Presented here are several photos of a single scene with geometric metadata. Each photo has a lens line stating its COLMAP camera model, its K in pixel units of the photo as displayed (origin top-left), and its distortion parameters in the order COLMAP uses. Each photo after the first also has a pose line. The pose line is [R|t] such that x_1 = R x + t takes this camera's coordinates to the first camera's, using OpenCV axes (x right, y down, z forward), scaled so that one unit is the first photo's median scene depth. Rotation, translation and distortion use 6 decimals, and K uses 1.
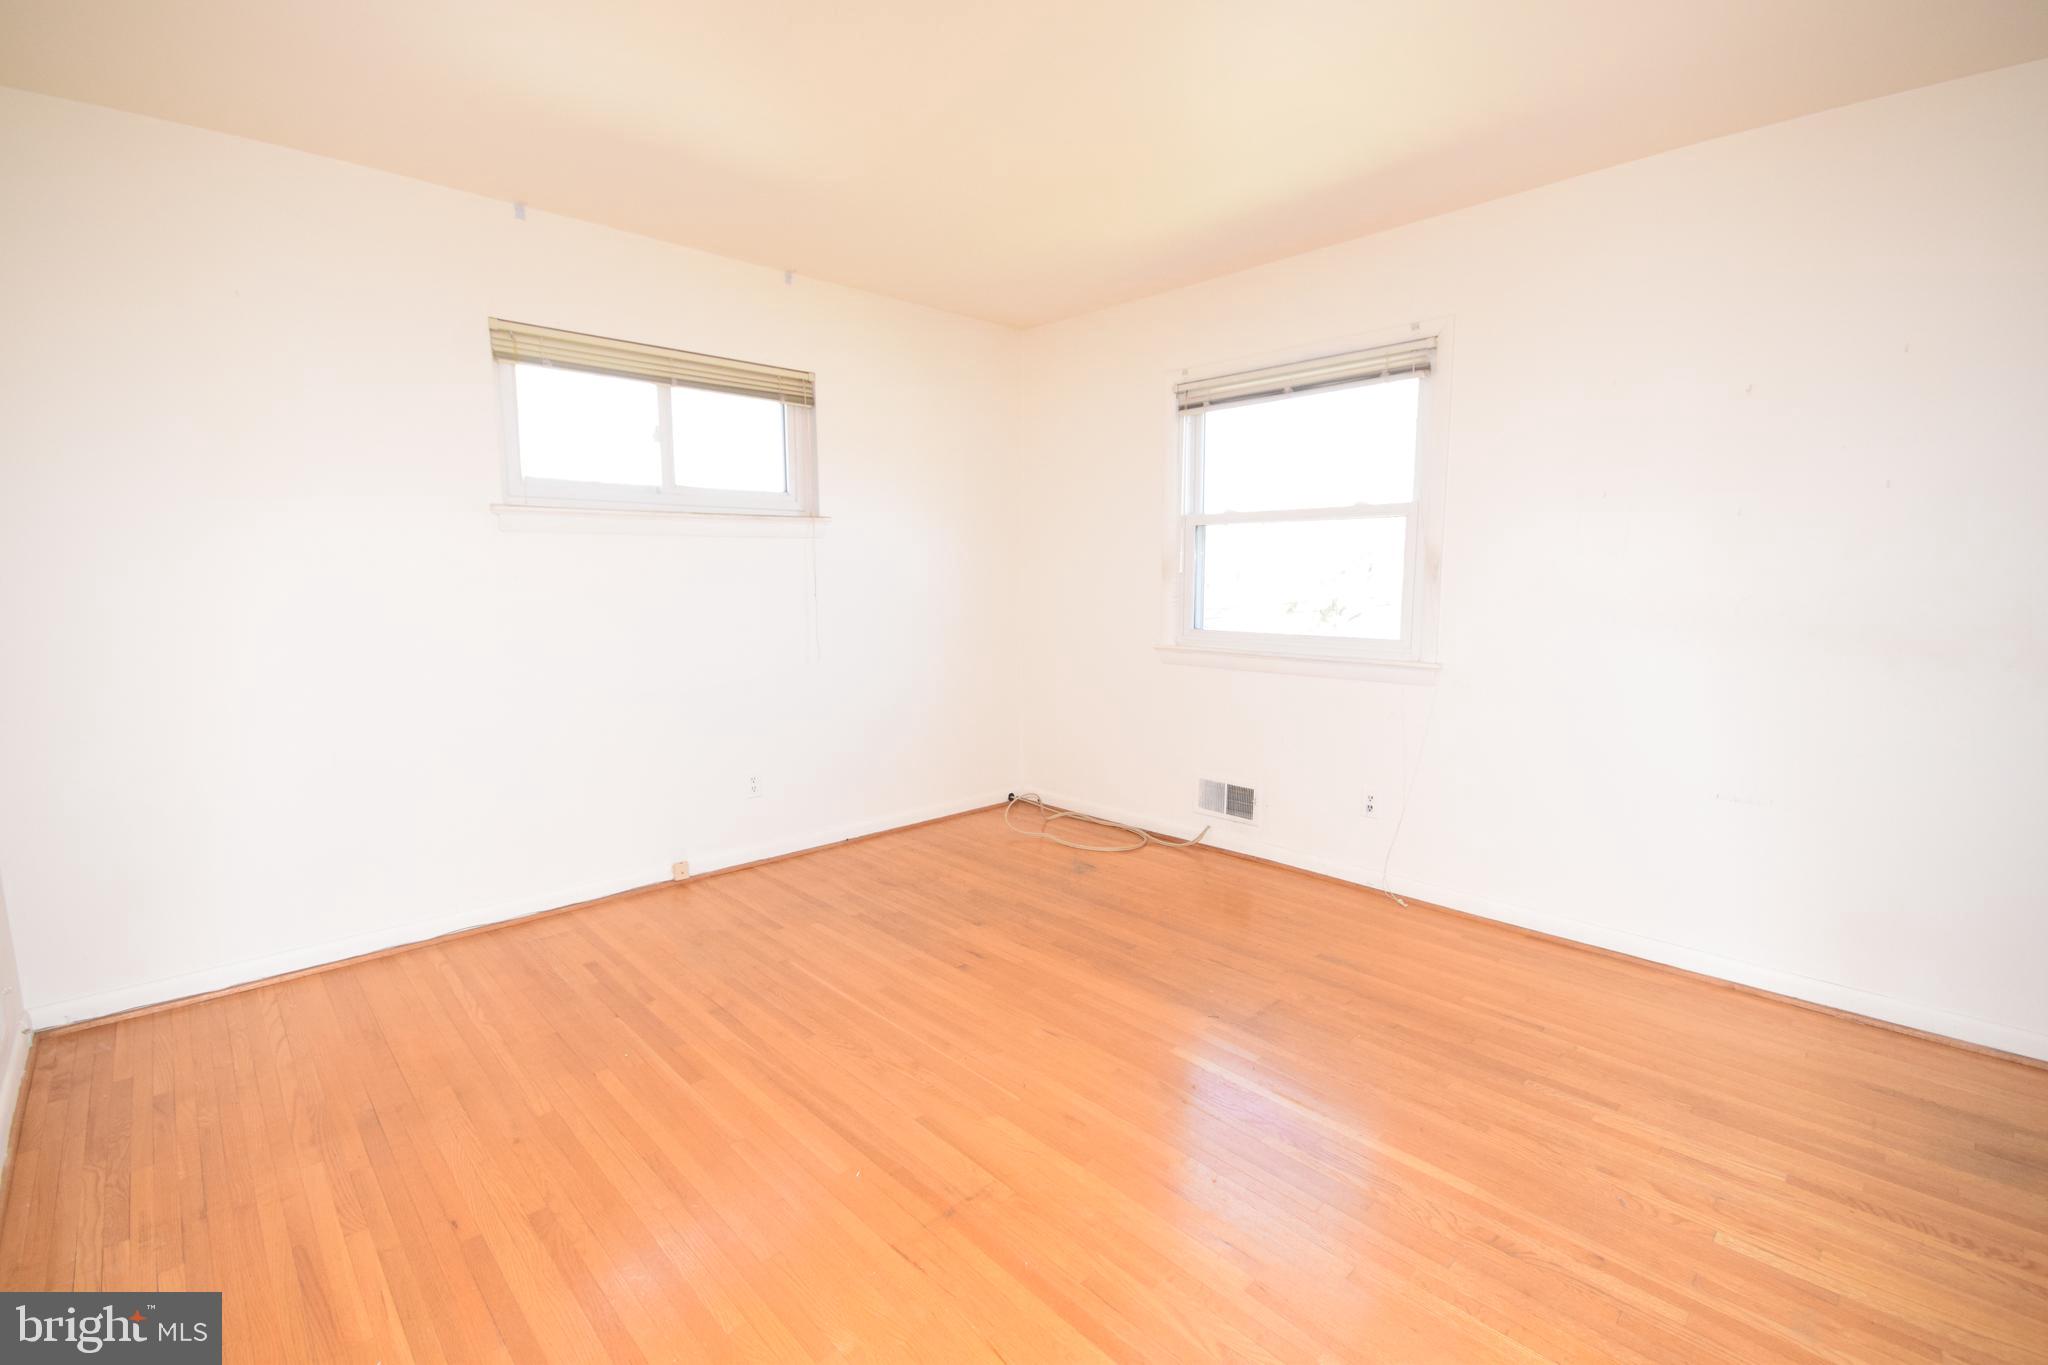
lens RADIAL K [[908.8, 0, 1016.0], [0, 908.8, 675.2], [0, 0, 1]] dist [0.002996, -0.005386]
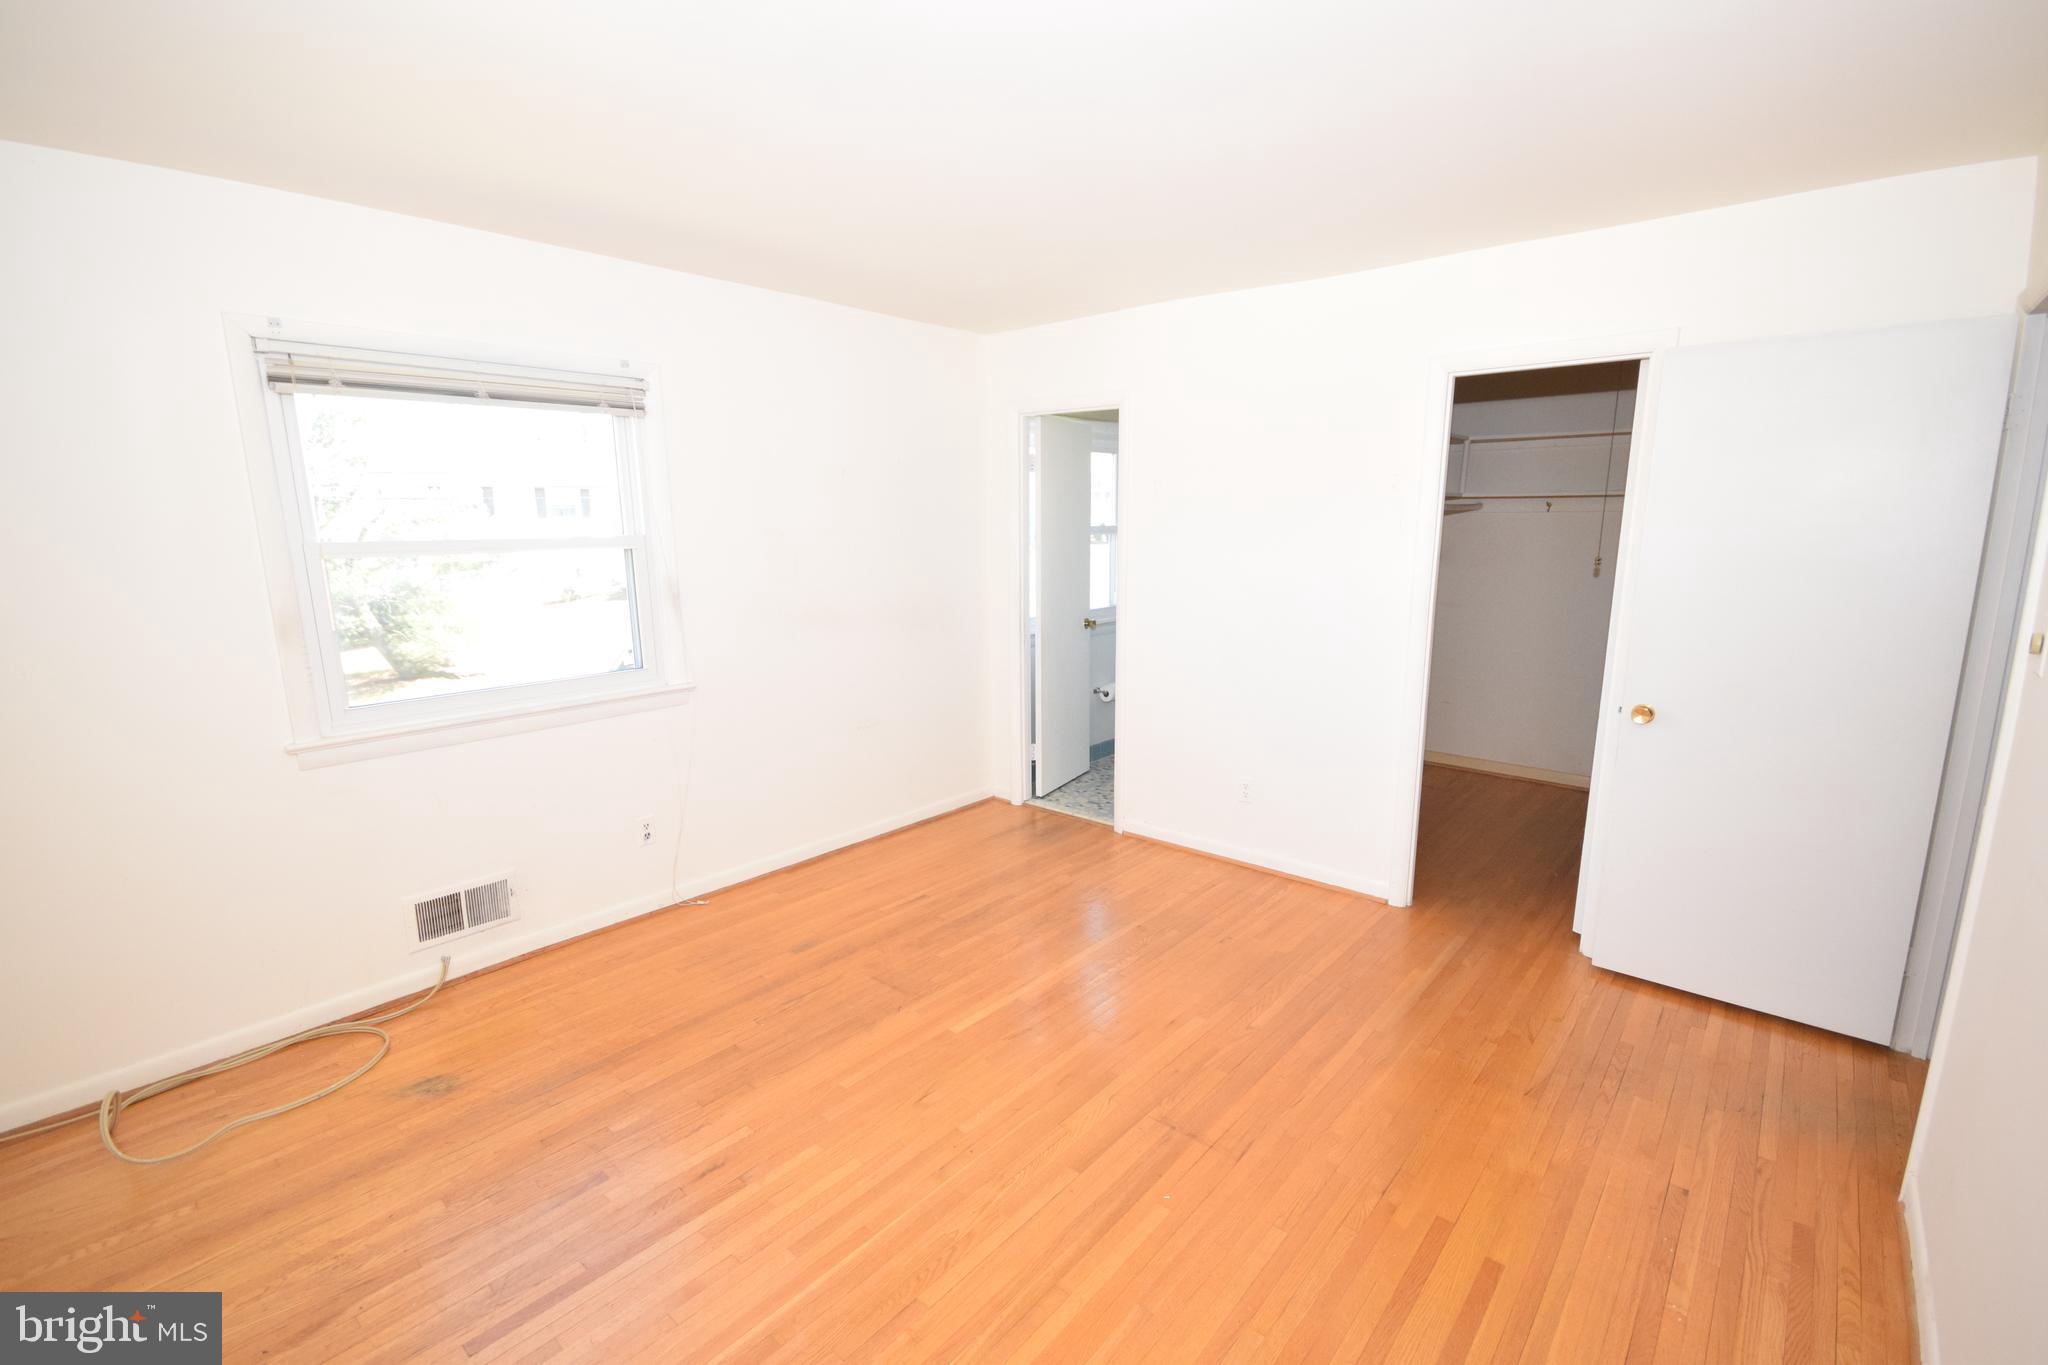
lens RADIAL K [[908.8, 0, 1020.7], [0, 908.8, 687.7], [0, 0, 1]] dist [0.002996, -0.005386]
pose [[-0.096784, -0.184967, 0.977967, -0.666405], [0.117197, 0.973627, 0.195744, -0.179620], [-0.988381, 0.133559, -0.072554, 0.687559]]
